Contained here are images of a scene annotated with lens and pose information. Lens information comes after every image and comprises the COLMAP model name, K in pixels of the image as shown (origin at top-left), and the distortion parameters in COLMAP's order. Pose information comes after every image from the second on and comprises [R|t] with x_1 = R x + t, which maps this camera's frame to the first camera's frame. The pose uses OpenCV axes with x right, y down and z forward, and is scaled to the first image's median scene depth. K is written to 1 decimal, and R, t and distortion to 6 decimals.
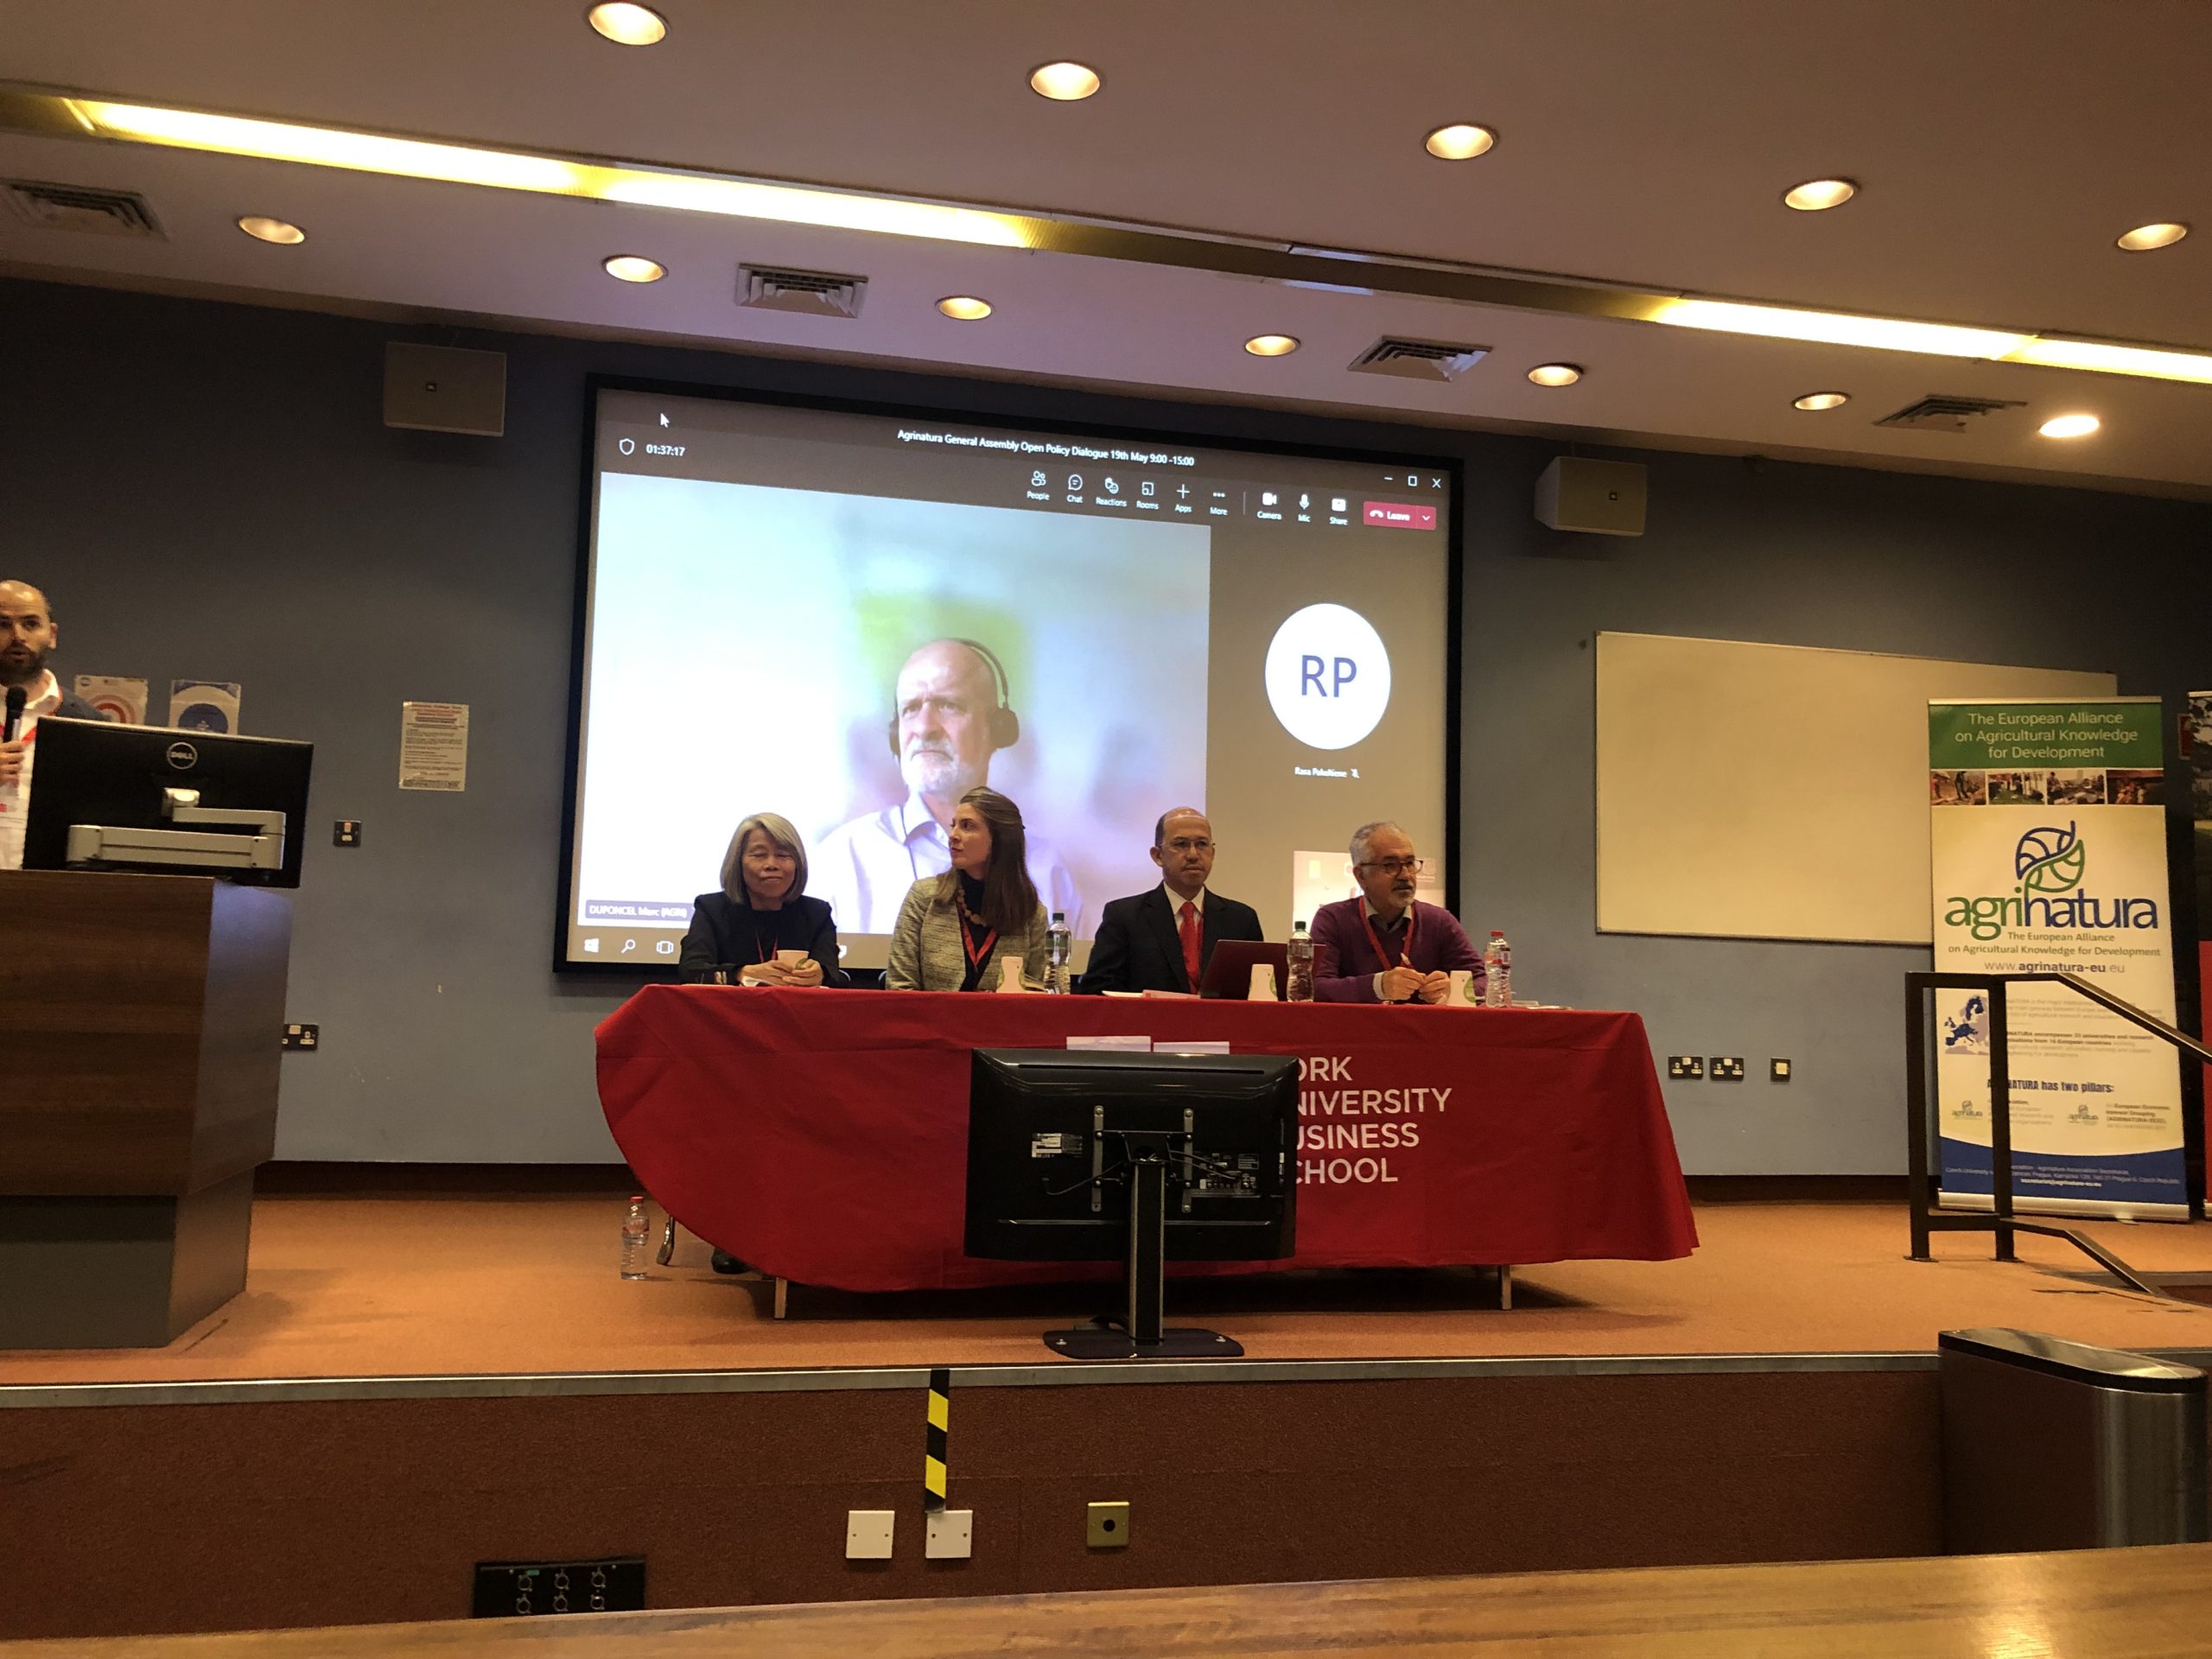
lens RADIAL K [[1795.8, 0, 1100.6], [0, 1795.8, 843.4], [0, 0, 1]] dist [0.030963, 0.002370]
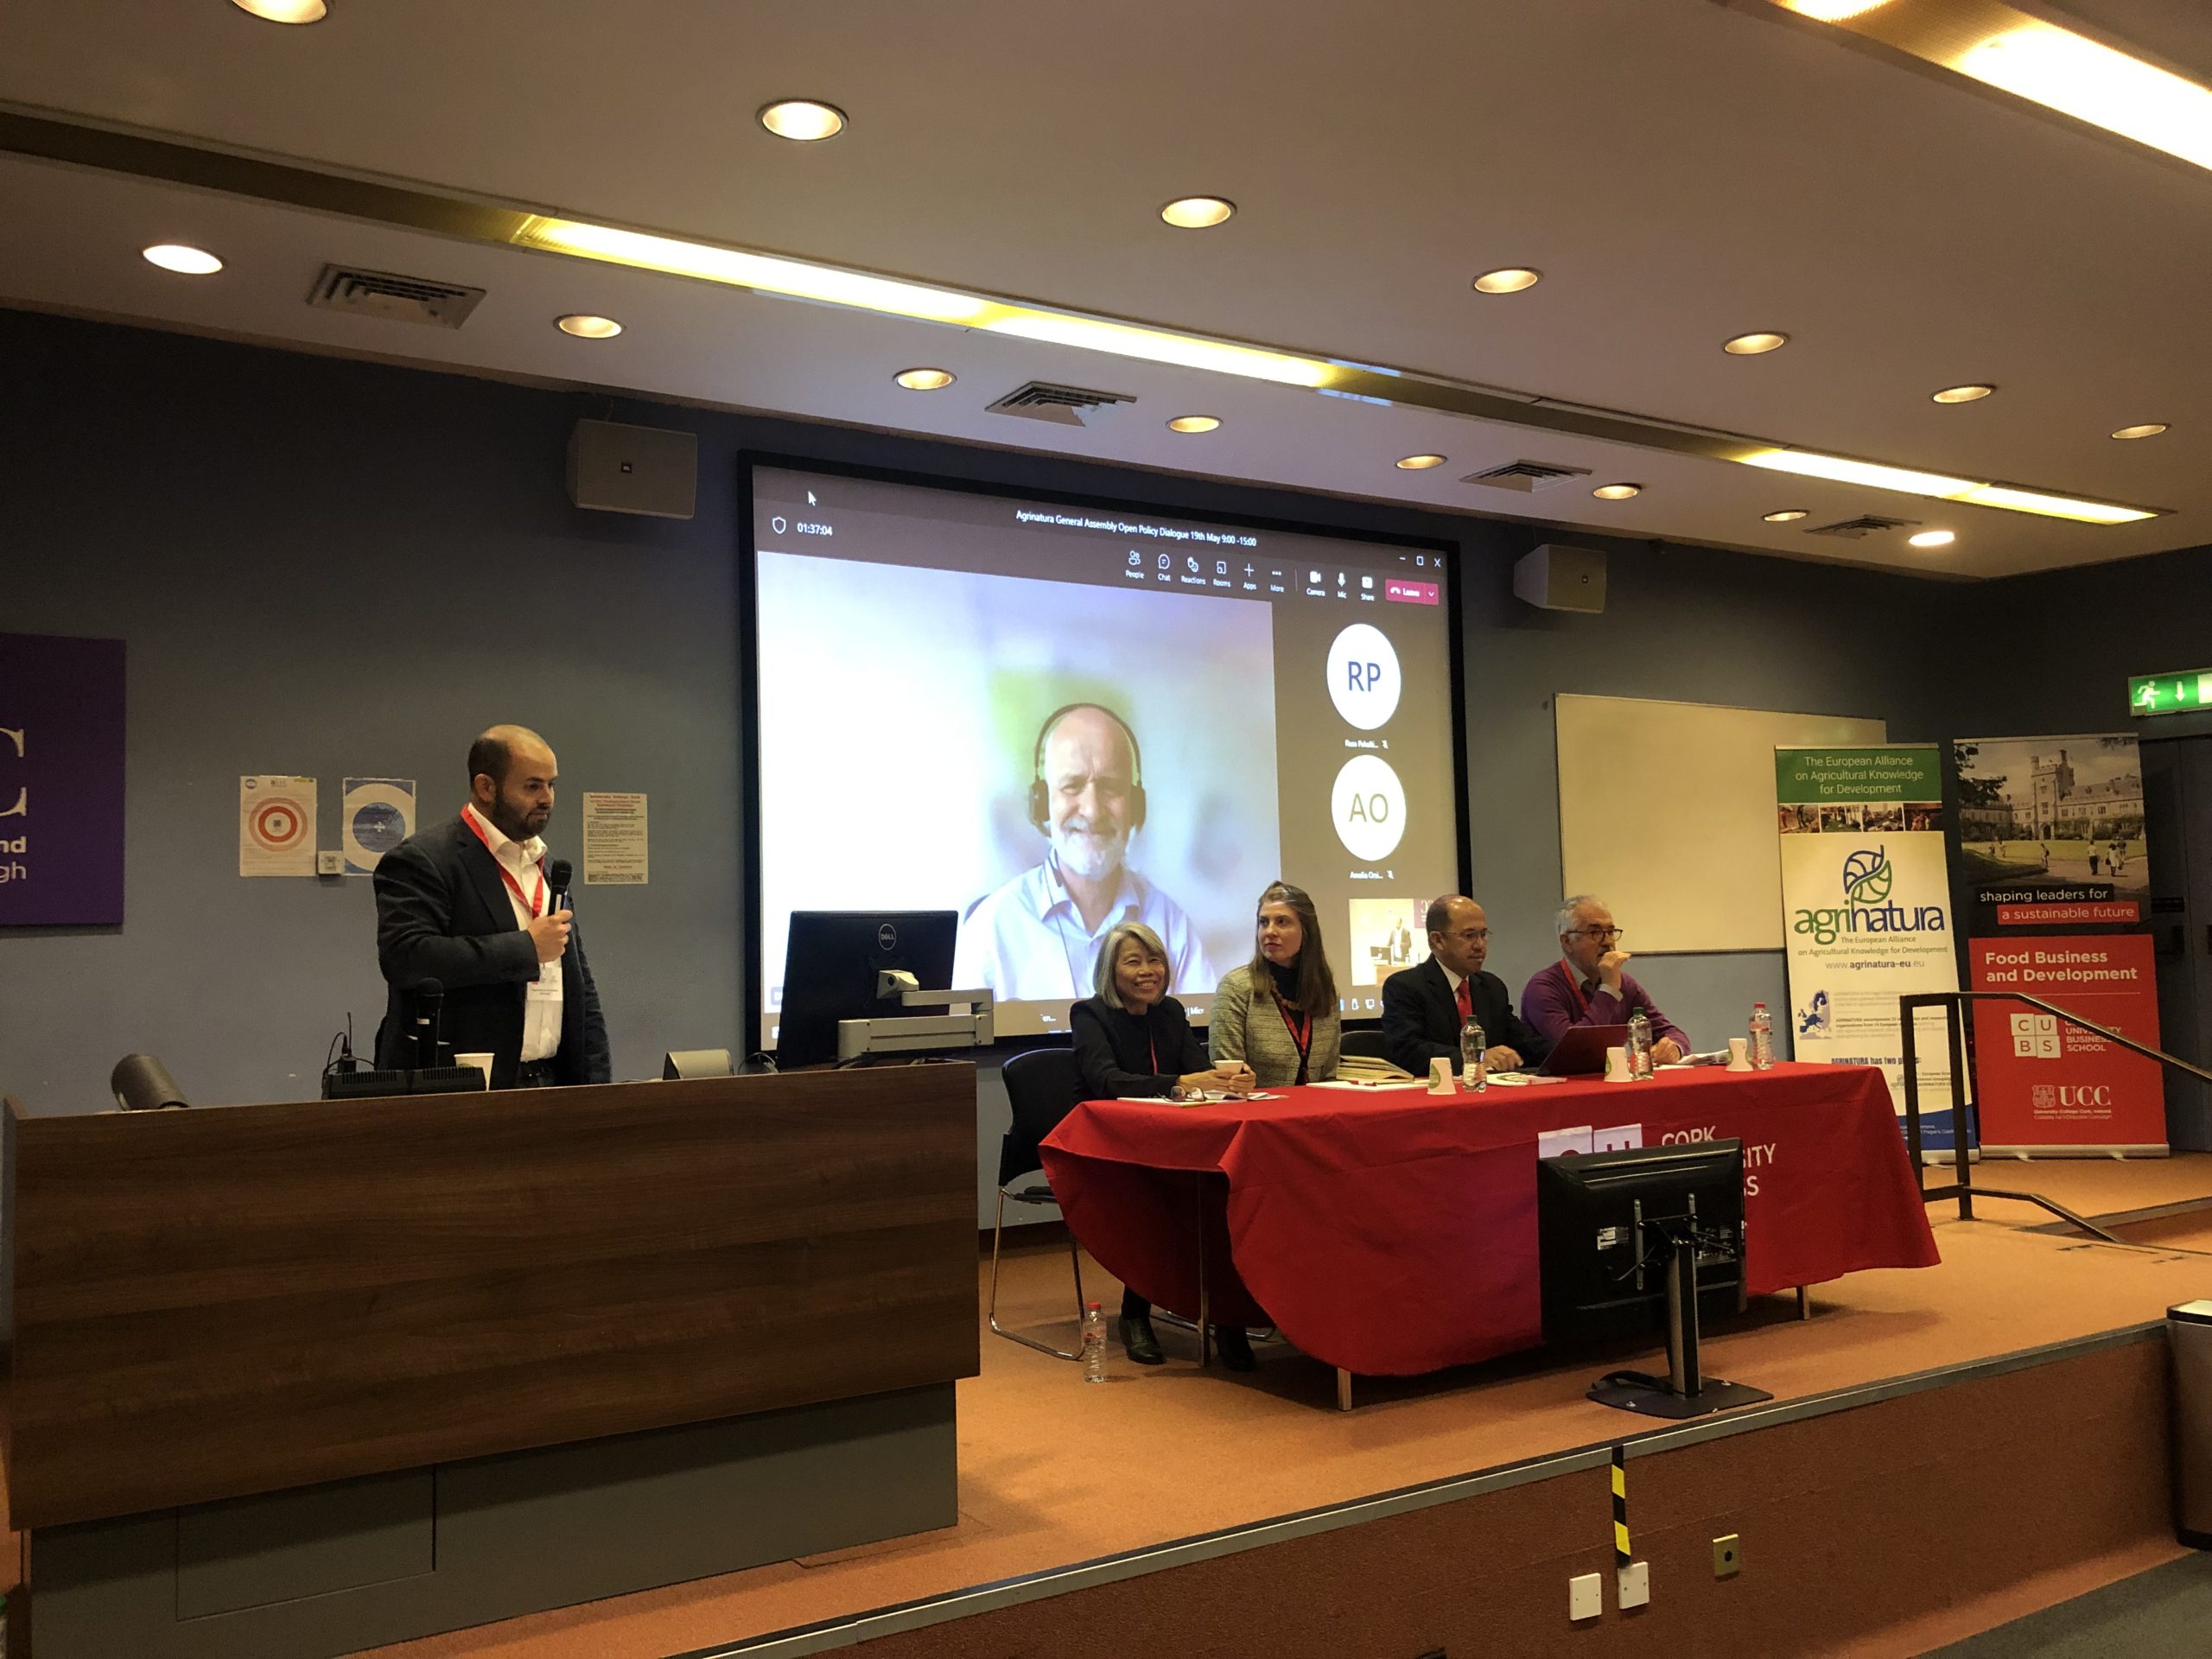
lens RADIAL K [[1808.0, 0, 1084.2], [0, 1808.0, 825.9], [0, 0, 1]] dist [0.014064, 0.012281]
pose [[0.946951, -0.026629, 0.320272, -0.376025], [0.018115, 0.999400, 0.029534, -0.072169], [-0.320866, -0.022165, 0.946865, 0.004505]]
